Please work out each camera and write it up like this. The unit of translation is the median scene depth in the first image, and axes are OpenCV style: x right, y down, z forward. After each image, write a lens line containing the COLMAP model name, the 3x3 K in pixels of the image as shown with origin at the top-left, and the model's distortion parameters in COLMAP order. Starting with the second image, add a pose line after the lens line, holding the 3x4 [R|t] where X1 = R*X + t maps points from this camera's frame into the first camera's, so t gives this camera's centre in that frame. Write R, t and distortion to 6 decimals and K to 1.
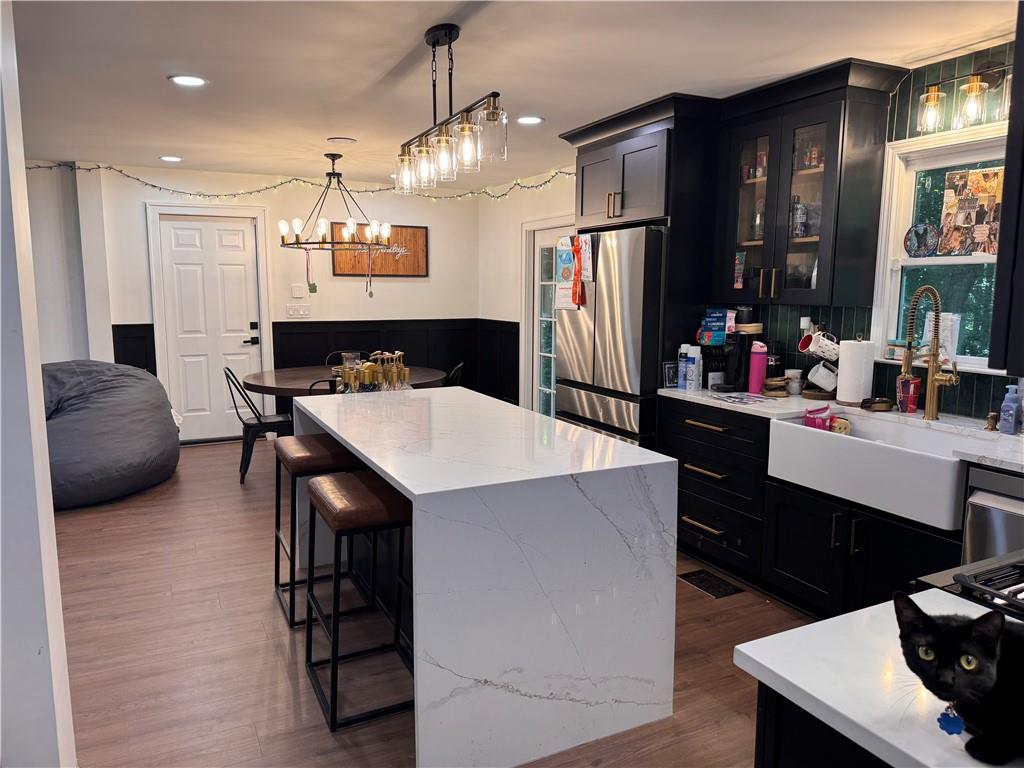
lens RADIAL K [[717.8, 0, 489.9], [0, 717.8, 386.9], [0, 0, 1]] dist [0.047426, -0.060287]
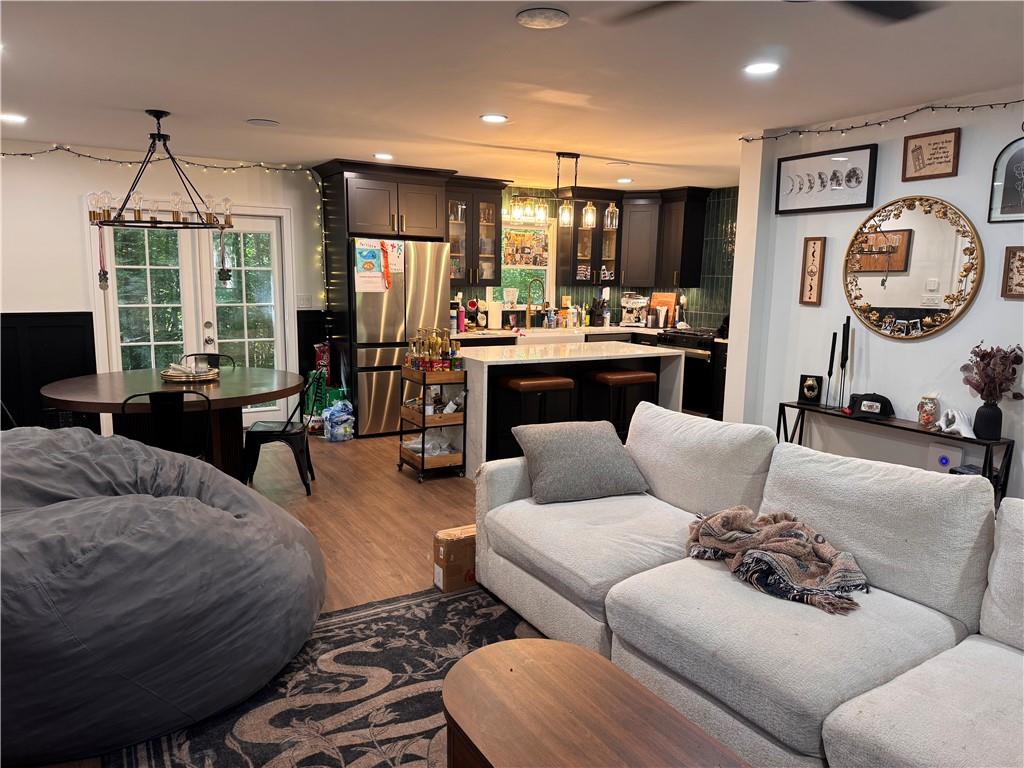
lens RADIAL K [[717.8, 0, 507.2], [0, 717.8, 383.4], [0, 0, 1]] dist [0.047426, -0.060287]
pose [[-0.081444, -0.155300, 0.984504, -1.084026], [0.119115, 0.979190, 0.164315, -0.110599], [-0.989535, 0.130651, -0.061250, 0.708136]]
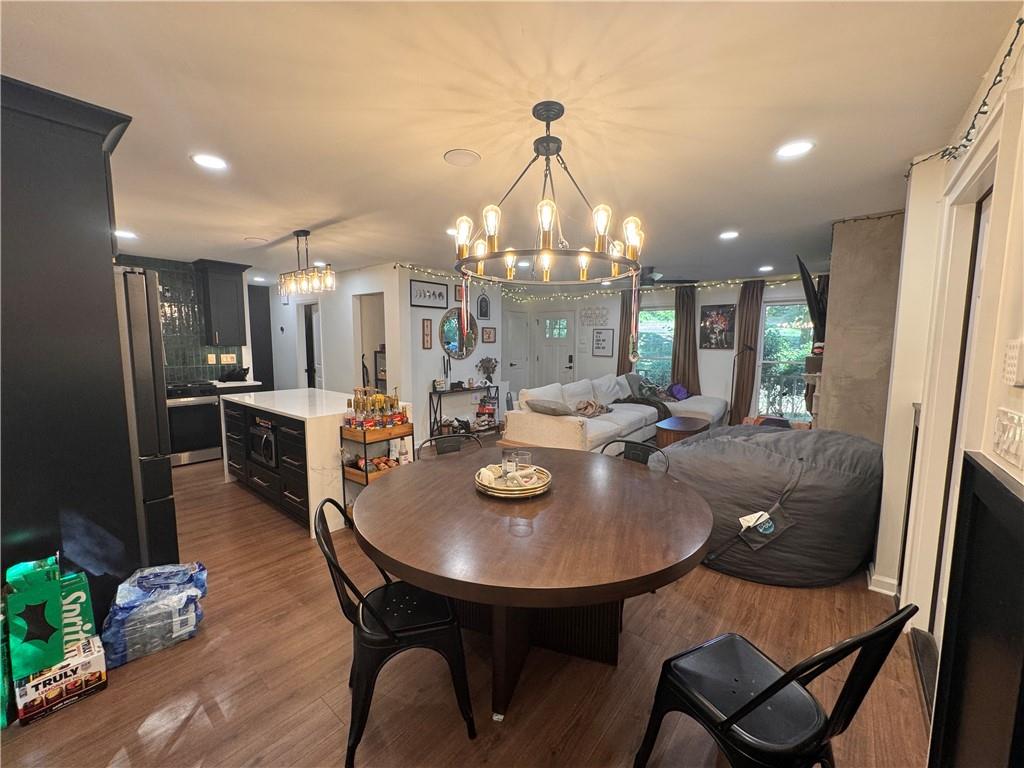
lens RADIAL K [[405.3, 0, 507.4], [0, 405.3, 382.4], [0, 0, 1]] dist [-0.004732, 0.000151]
pose [[-0.903848, 0.037463, -0.426210, -0.048087], [-0.065581, 0.972257, 0.224535, -0.181781], [0.422797, 0.230897, -0.876316, 1.298252]]
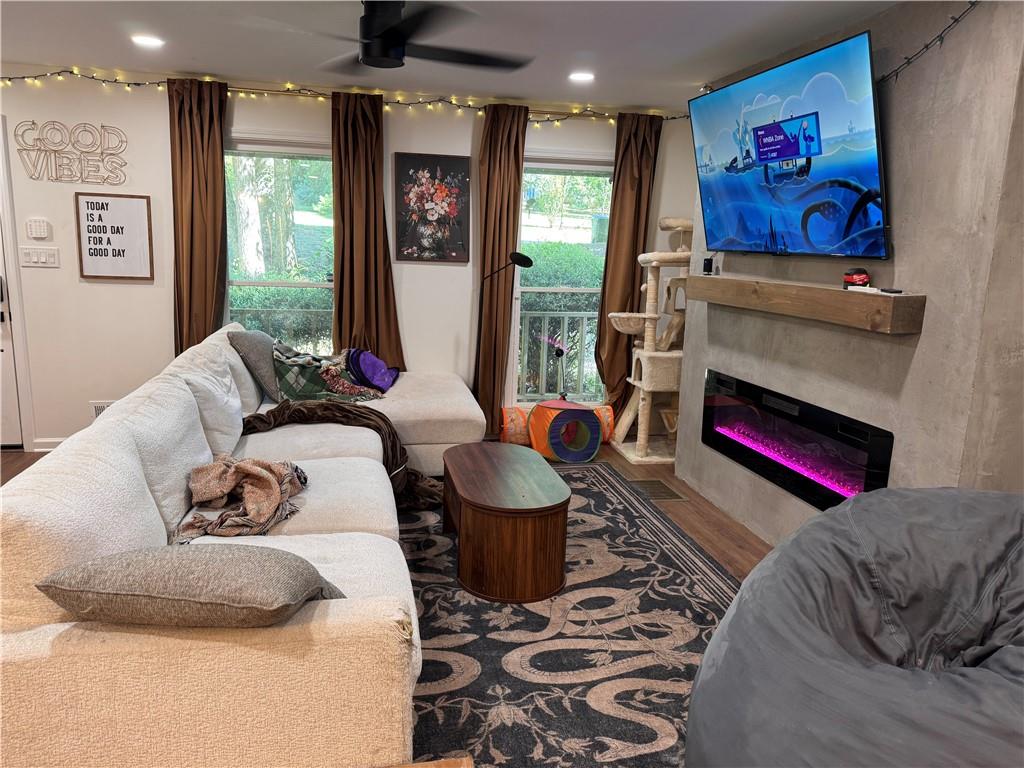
lens RADIAL K [[717.8, 0, 520.1], [0, 717.8, 385.0], [0, 0, 1]] dist [0.047426, -0.060287]
pose [[-0.224920, 0.171978, -0.959080, -0.244280], [-0.170875, 0.962085, 0.212590, -0.109511], [0.959277, 0.211699, -0.187006, 0.783608]]
